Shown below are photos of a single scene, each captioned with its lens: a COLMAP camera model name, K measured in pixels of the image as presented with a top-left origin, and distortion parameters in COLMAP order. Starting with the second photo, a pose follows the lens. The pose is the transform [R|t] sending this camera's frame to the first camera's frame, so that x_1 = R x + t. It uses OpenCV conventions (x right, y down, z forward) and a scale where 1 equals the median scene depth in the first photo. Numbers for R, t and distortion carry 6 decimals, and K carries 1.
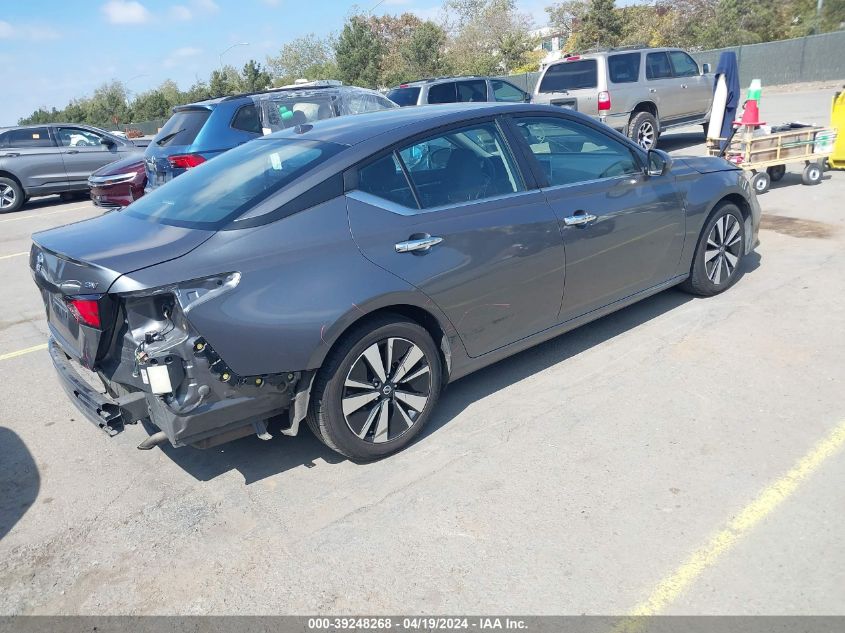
lens RADIAL K [[687.0, 0, 427.5], [0, 687.0, 312.2], [0, 0, 1]] dist [0.016252, 0.004838]
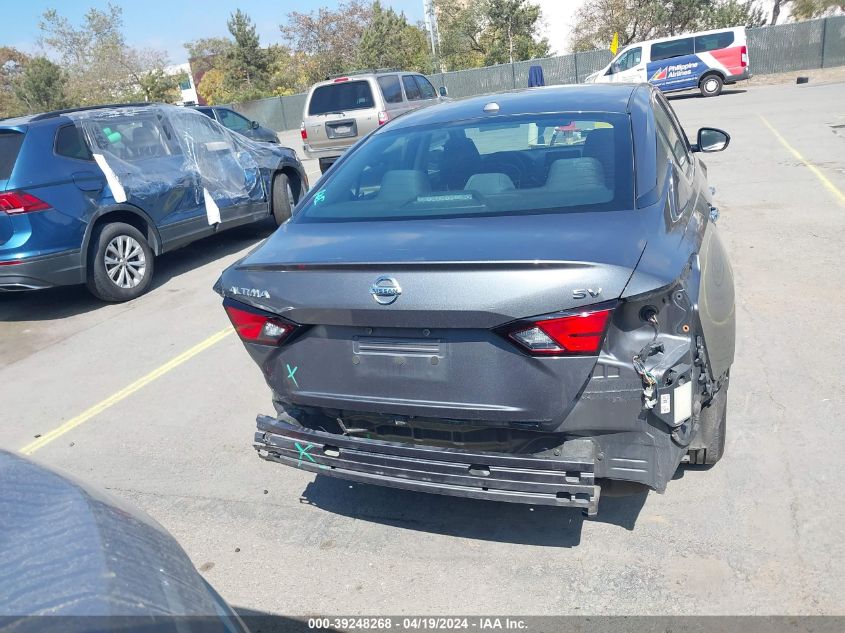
lens RADIAL K [[687.0, 0, 419.0], [0, 687.0, 315.1], [0, 0, 1]] dist [0.016252, 0.004838]
pose [[0.858460, -0.167274, 0.484835, -0.226268], [0.193205, 0.981152, -0.003585, -0.010350], [-0.475097, 0.096750, 0.874598, 0.109629]]
